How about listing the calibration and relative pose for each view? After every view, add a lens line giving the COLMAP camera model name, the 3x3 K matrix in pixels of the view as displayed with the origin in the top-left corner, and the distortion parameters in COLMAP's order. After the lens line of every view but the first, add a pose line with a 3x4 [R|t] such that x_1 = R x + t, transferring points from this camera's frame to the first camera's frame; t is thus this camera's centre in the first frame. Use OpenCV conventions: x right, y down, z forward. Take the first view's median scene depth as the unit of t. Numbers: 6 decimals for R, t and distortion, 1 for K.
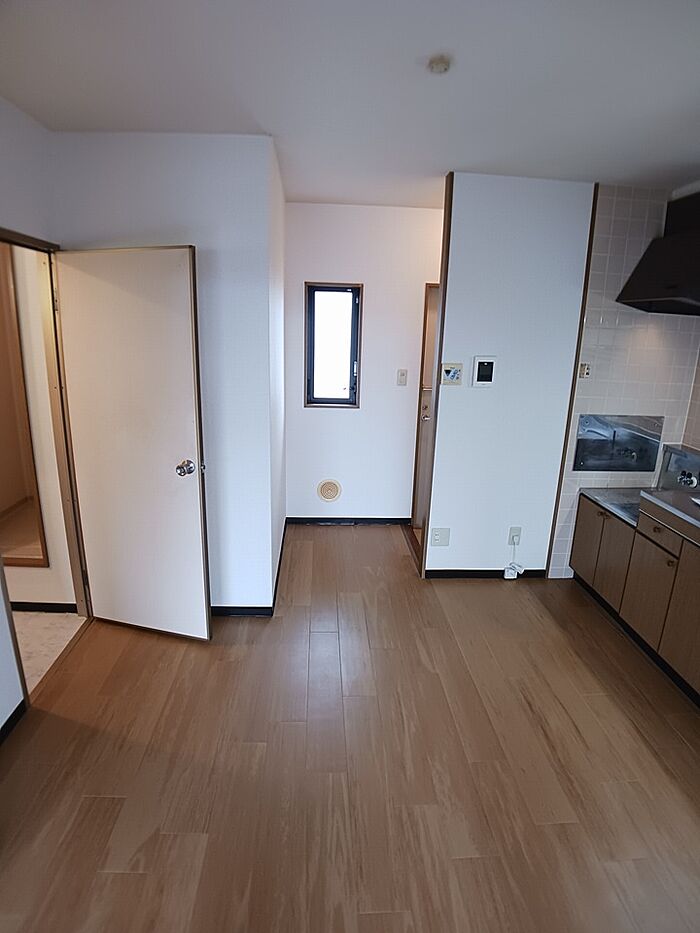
lens RADIAL K [[517.2, 0, 344.0], [0, 517.2, 462.4], [0, 0, 1]] dist [-0.095918, 0.018260]
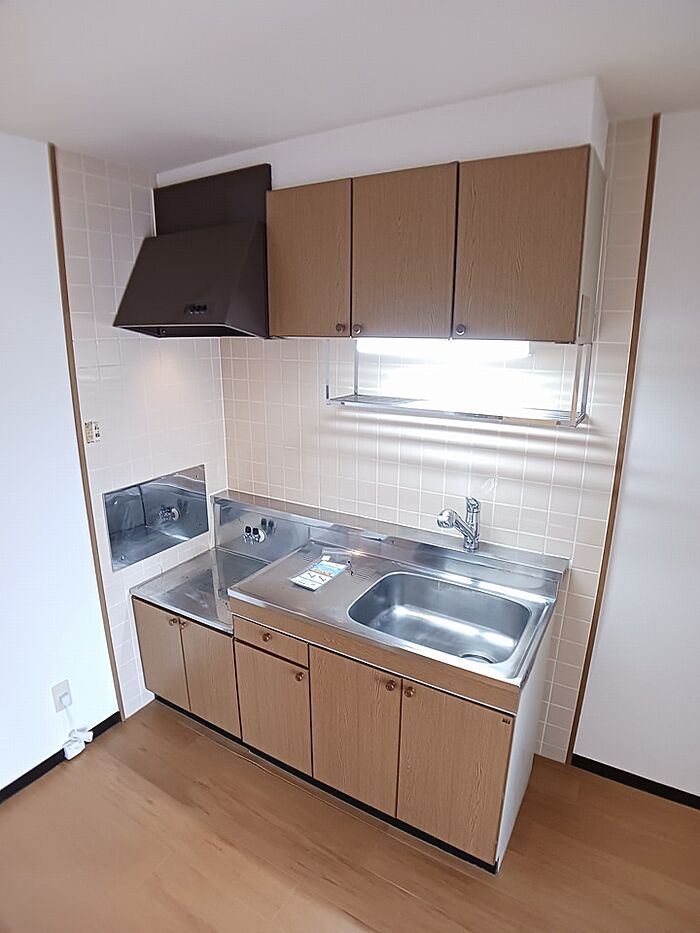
lens RADIAL K [[517.2, 0, 344.0], [0, 517.2, 462.4], [0, 0, 1]] dist [-0.095918, 0.018260]
pose [[0.559165, -0.236897, 0.794490, 0.125457], [0.233437, 0.964523, 0.123302, -0.154361], [-0.795513, 0.116517, 0.594628, 0.357914]]
